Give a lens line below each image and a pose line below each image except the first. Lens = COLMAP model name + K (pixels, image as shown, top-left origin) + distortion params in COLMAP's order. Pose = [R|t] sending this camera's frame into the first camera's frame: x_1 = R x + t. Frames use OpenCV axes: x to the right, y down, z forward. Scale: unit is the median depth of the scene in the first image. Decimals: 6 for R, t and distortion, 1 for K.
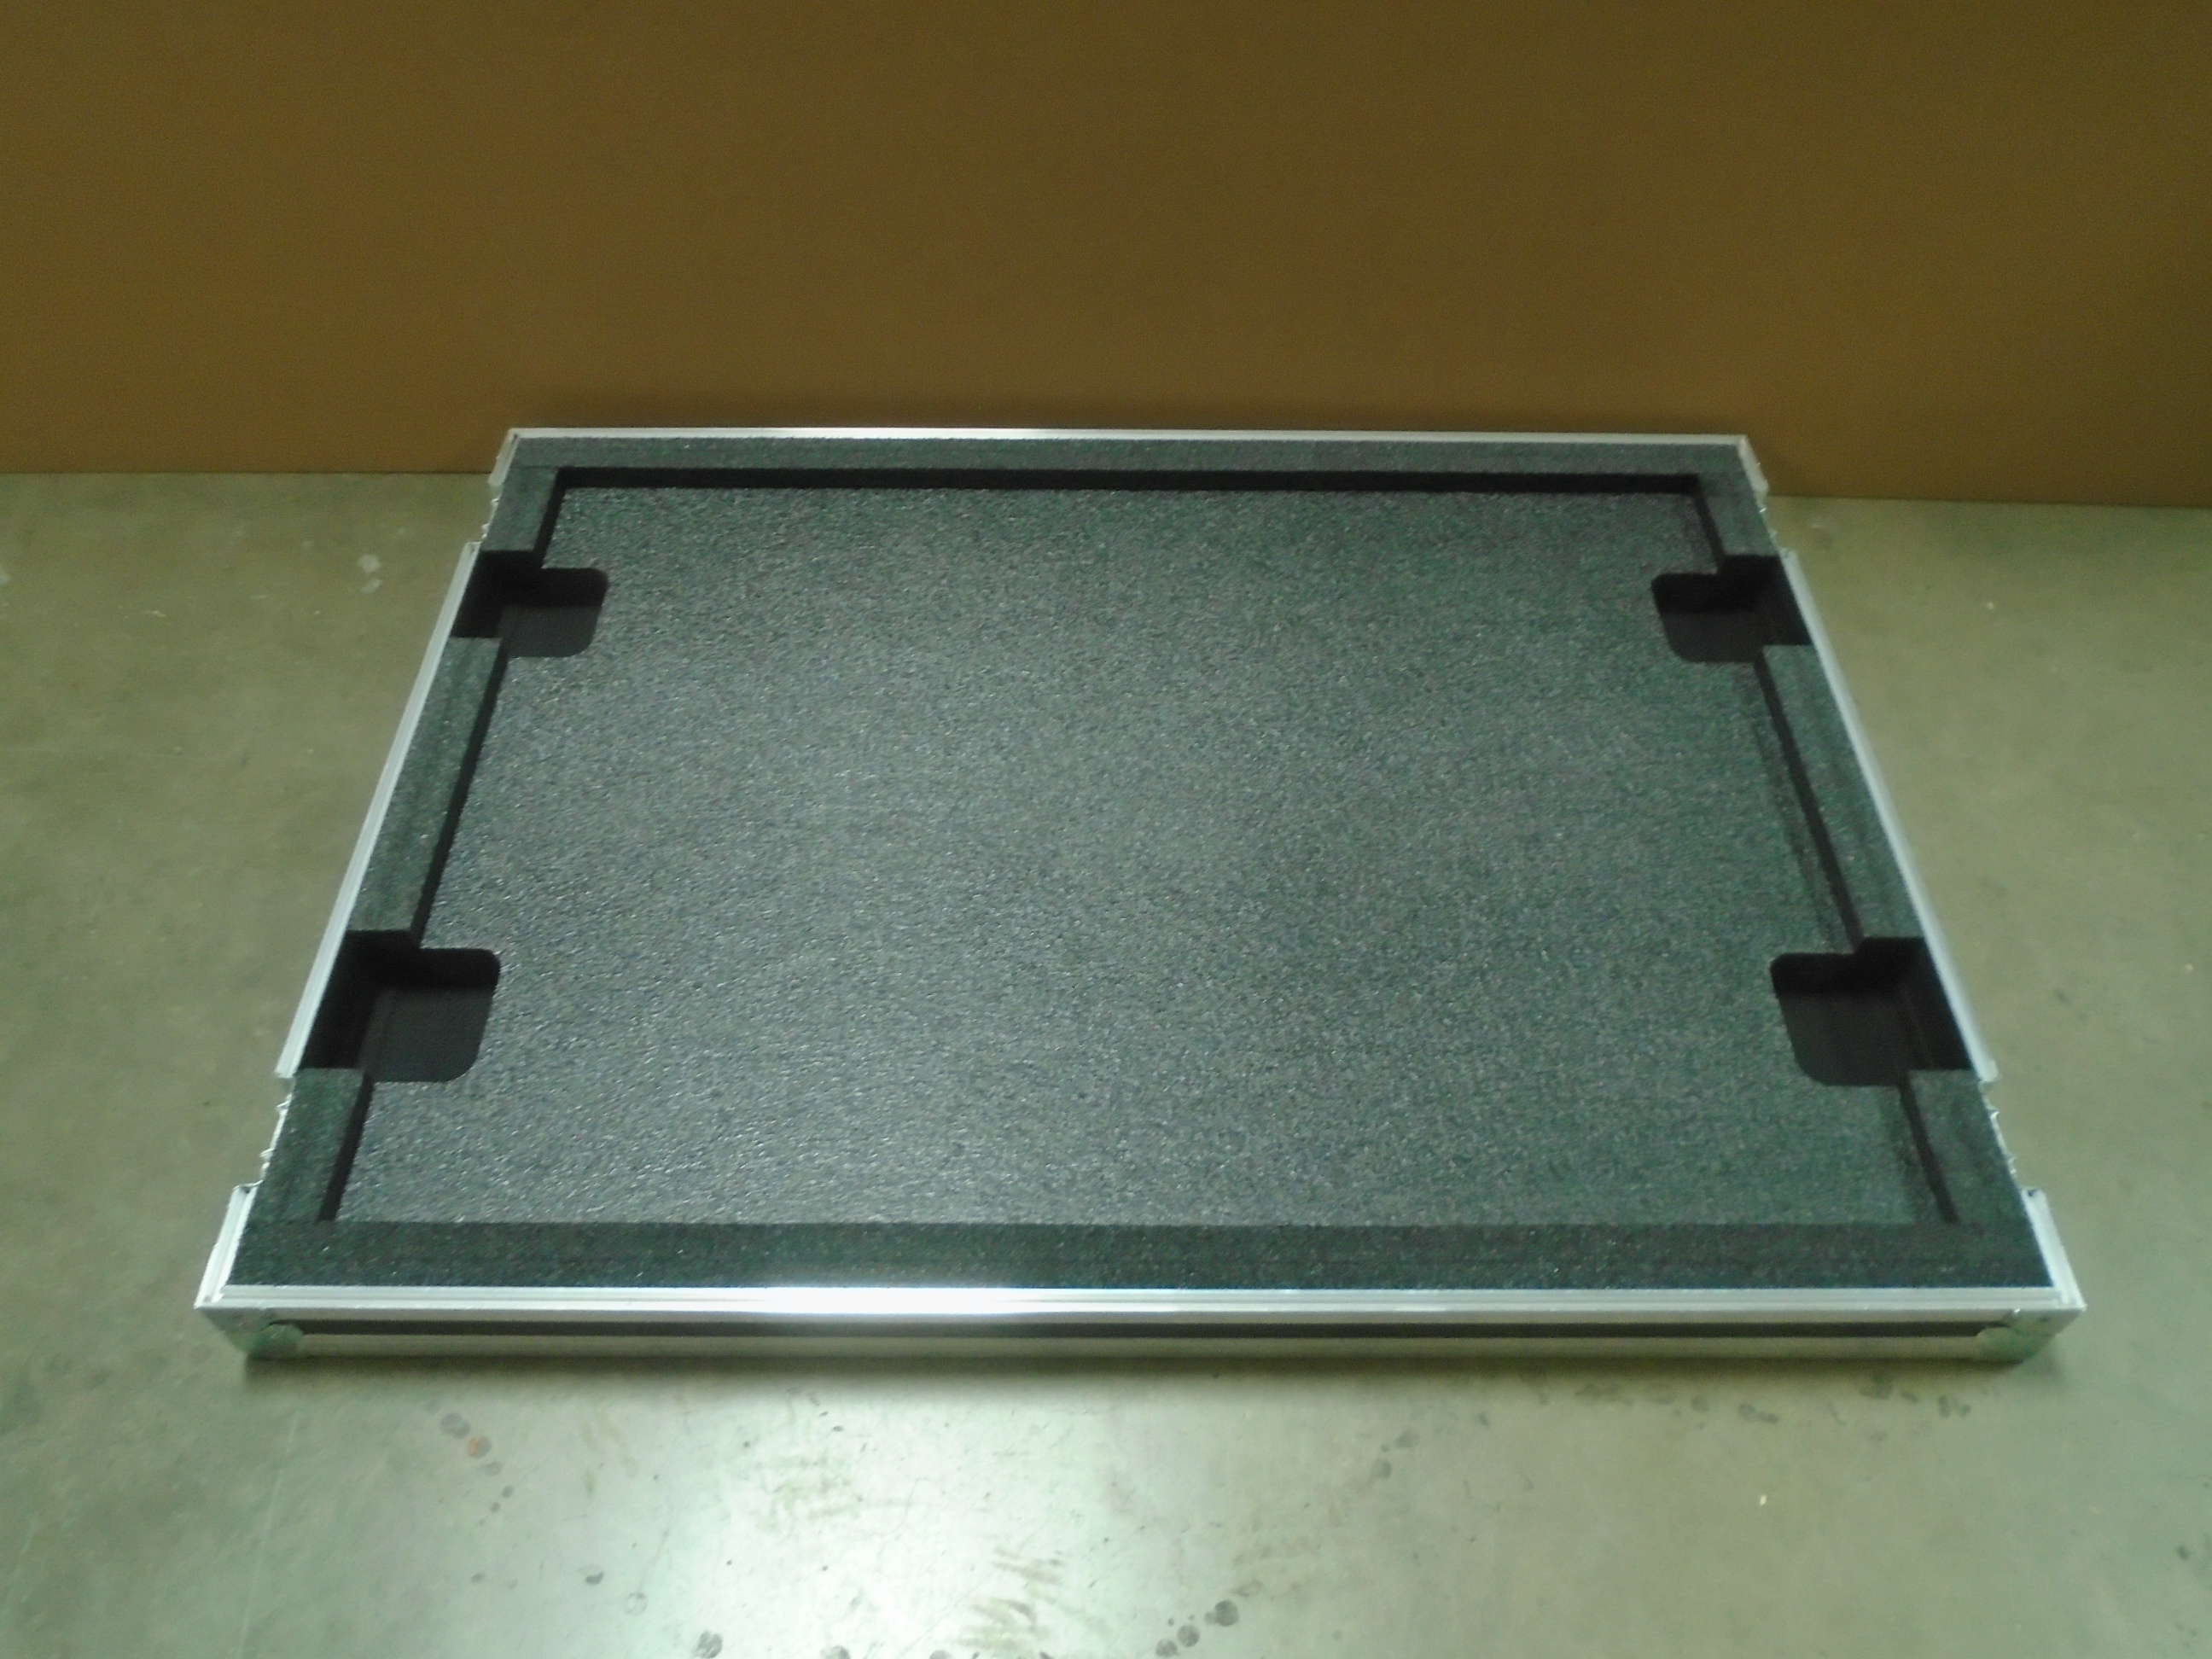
lens RADIAL K [[1710.2, 0, 1087.5], [0, 1710.2, 818.0], [0, 0, 1]] dist [-0.008837, 0.001144]
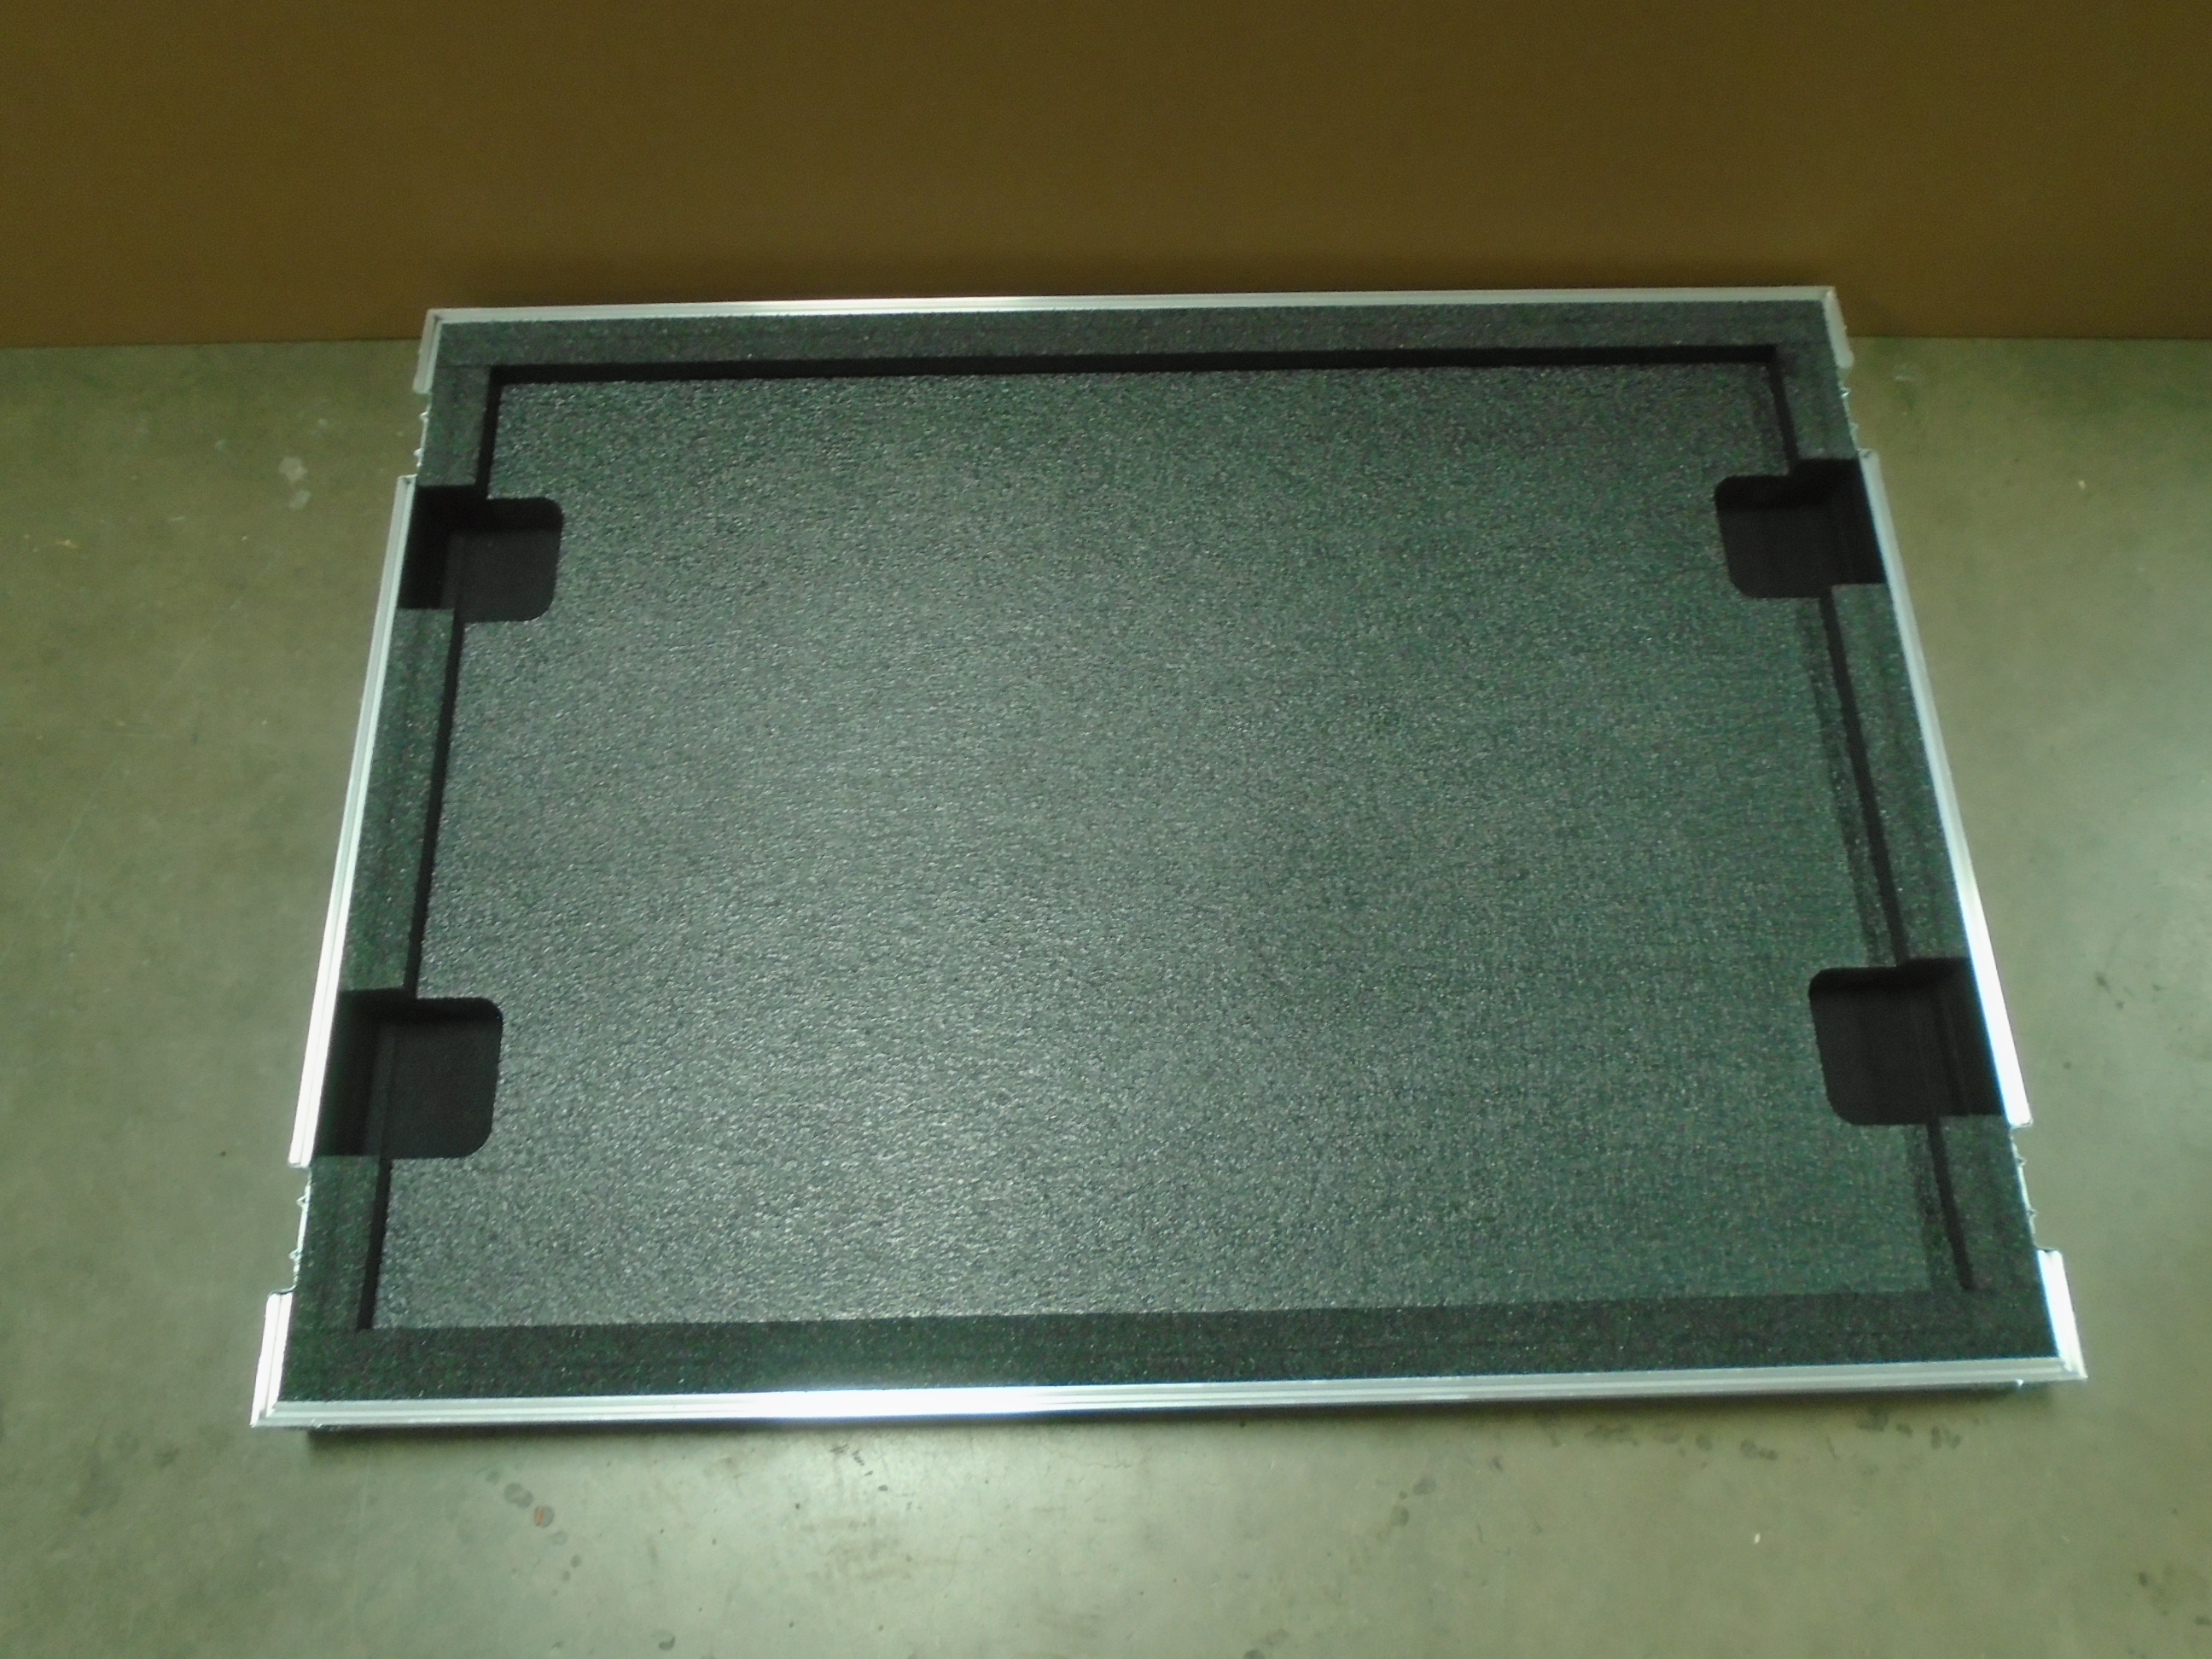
lens RADIAL K [[1710.2, 0, 1086.9], [0, 1710.2, 809.2], [0, 0, 1]] dist [-0.008837, 0.001144]
pose [[0.999695, -0.024224, 0.004807, -0.014041], [0.021660, 0.953520, 0.300549, -0.311492], [-0.011864, -0.300353, 0.953754, 0.107985]]
